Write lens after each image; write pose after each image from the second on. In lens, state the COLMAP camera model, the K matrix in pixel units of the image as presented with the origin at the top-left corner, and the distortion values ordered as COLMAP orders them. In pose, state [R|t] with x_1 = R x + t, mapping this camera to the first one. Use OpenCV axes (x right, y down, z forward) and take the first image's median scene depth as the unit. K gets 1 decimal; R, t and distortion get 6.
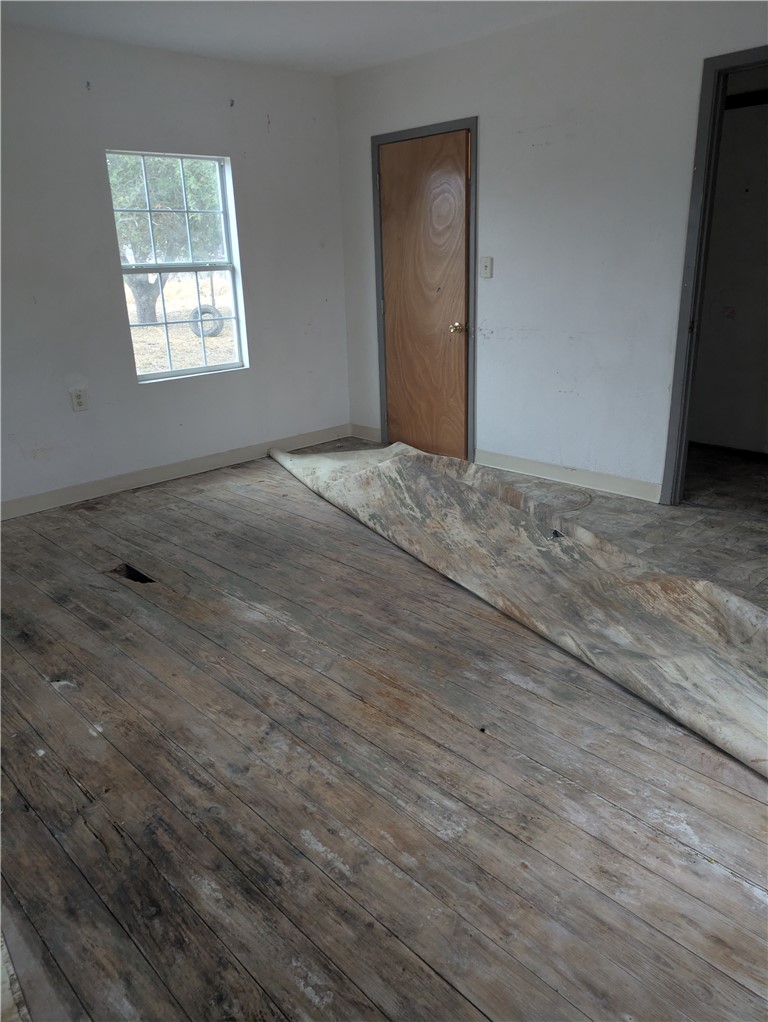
lens RADIAL K [[749.4, 0, 384.1], [0, 749.4, 511.7], [0, 0, 1]] dist [0.061811, -0.004673]
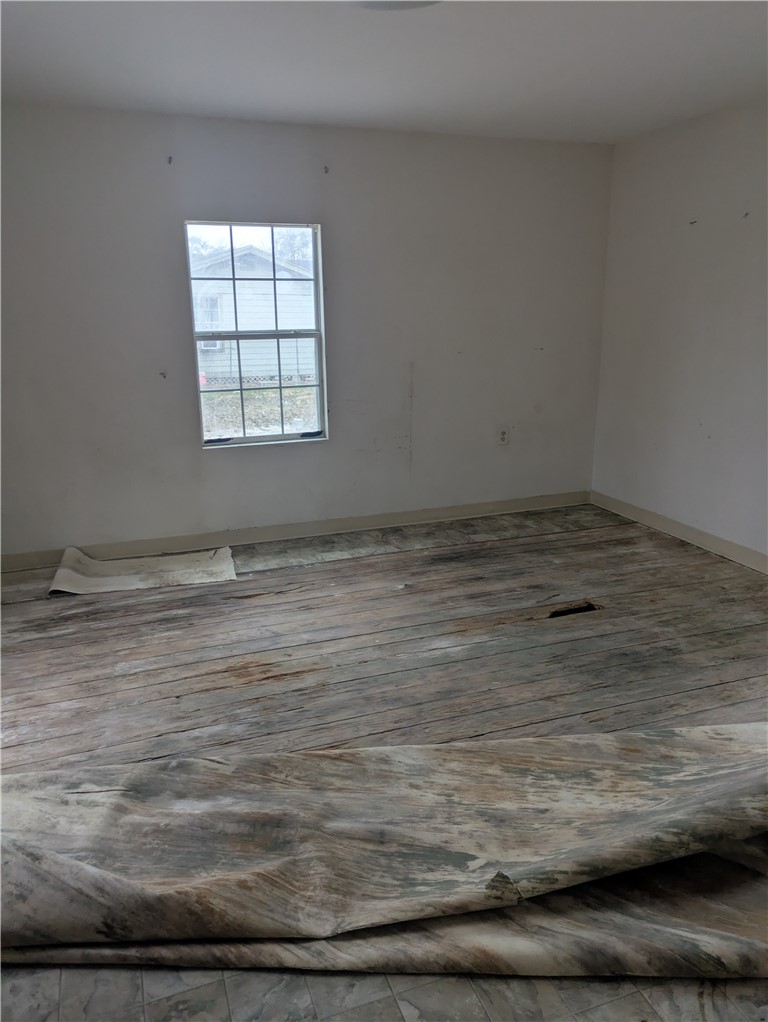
lens RADIAL K [[749.4, 0, 383.7], [0, 749.4, 511.0], [0, 0, 1]] dist [0.061811, -0.004673]
pose [[-0.397046, 0.283051, -0.873061, 0.903336], [-0.287334, 0.865102, 0.411143, -0.540296], [0.871661, 0.414103, -0.262155, 1.334019]]
